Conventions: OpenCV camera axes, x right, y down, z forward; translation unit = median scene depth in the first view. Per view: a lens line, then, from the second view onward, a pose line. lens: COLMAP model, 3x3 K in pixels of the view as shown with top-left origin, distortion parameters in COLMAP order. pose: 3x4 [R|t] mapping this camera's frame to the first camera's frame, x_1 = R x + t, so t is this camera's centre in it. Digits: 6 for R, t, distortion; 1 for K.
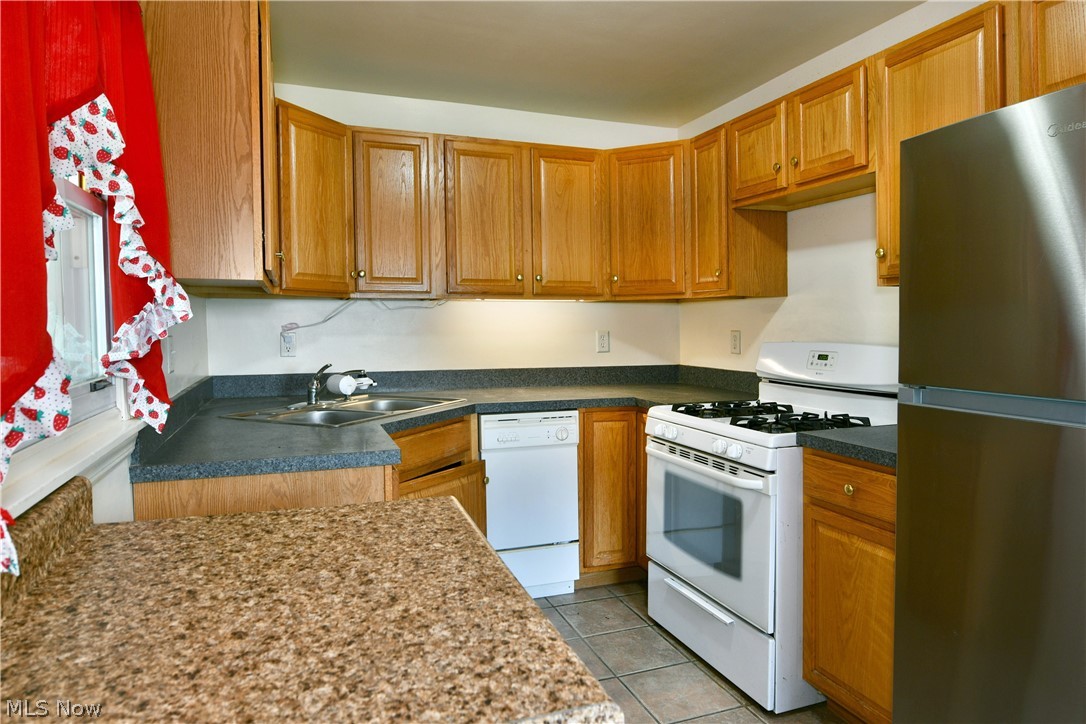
lens RADIAL K [[683.0, 0, 569.2], [0, 683.0, 346.9], [0, 0, 1]] dist [-0.004534, -0.001418]
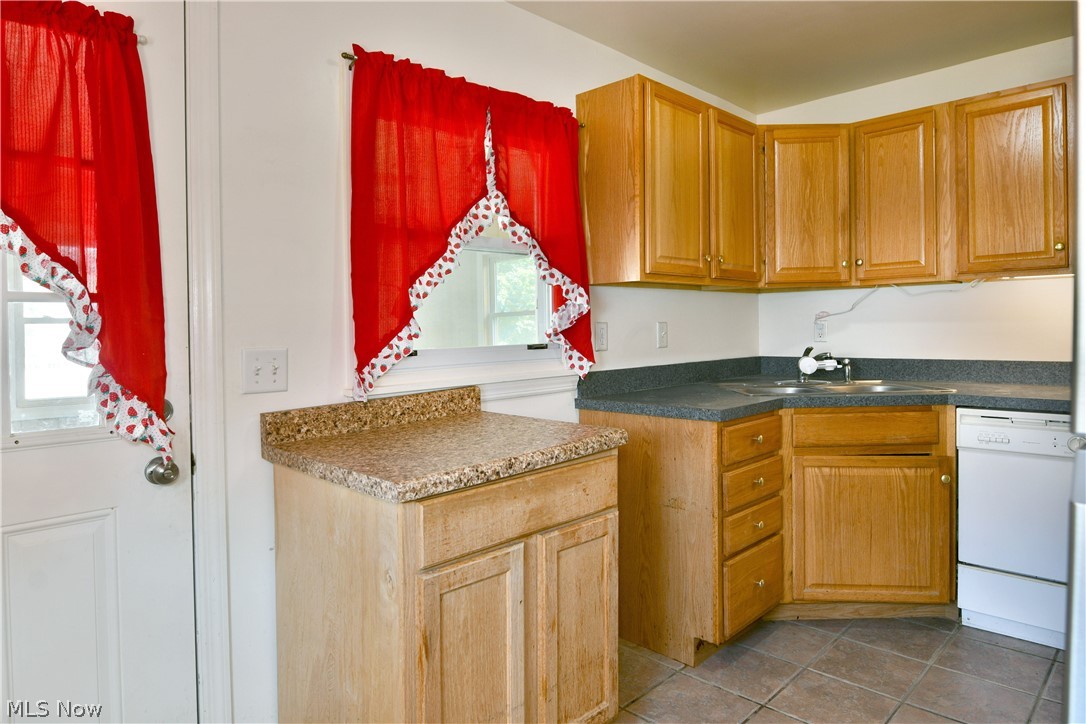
lens RADIAL K [[664.6, 0, 502.8], [0, 664.6, 349.2], [0, 0, 1]] dist [-0.014160, -0.003542]
pose [[0.378802, 0.021290, -0.925233, 0.420210], [-0.014564, 0.999749, 0.017042, 0.015925], [0.925363, 0.007020, 0.379017, 0.112888]]
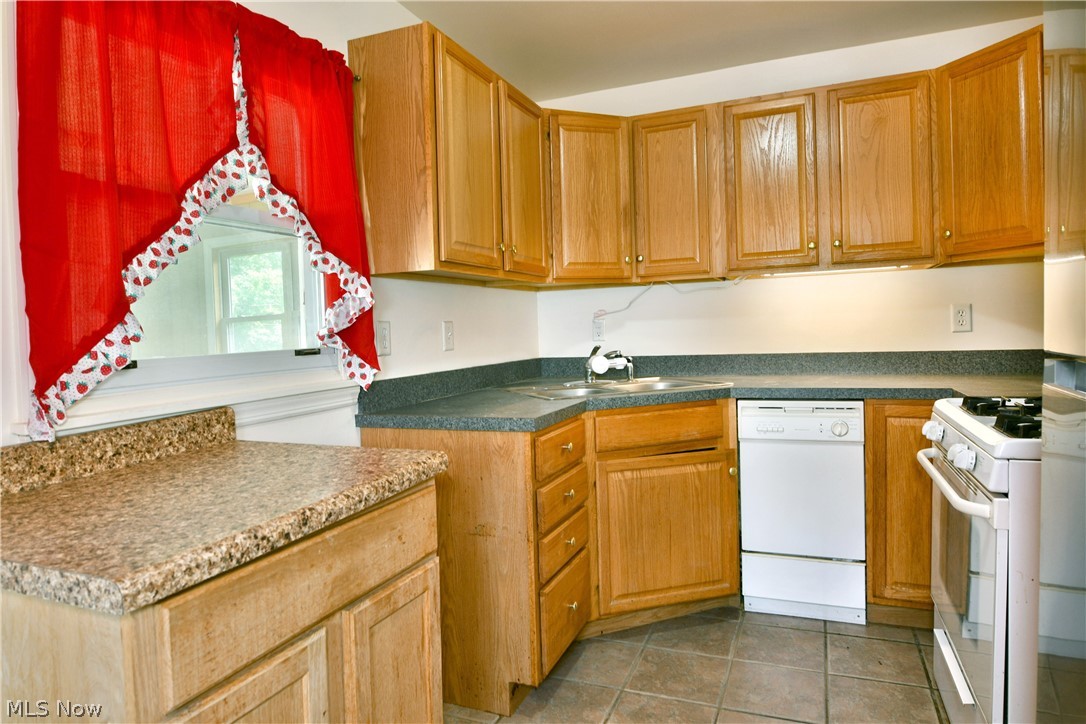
lens RADIAL K [[693.2, 0, 528.5], [0, 693.2, 351.4], [0, 0, 1]] dist [-0.014277, -0.004607]
pose [[0.712883, -0.002054, -0.701280, 0.301768], [0.010607, 0.999913, 0.007854, 0.022599], [0.701203, -0.013037, 0.712843, 0.134925]]
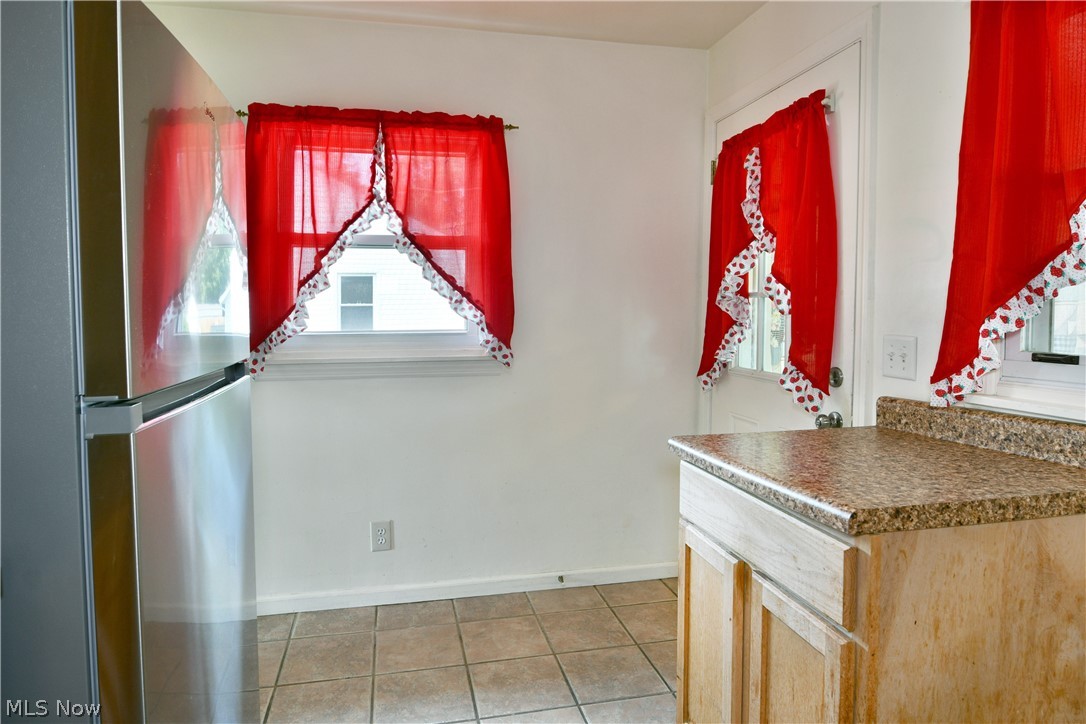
lens RADIAL K [[663.2, 0, 528.2], [0, 663.2, 331.4], [0, 0, 1]] dist [-0.006487, -0.002814]
pose [[-0.984734, 0.000894, 0.174066, 0.040127], [0.012960, 0.997588, 0.068195, -0.020487], [-0.173585, 0.069410, -0.982370, 0.774033]]
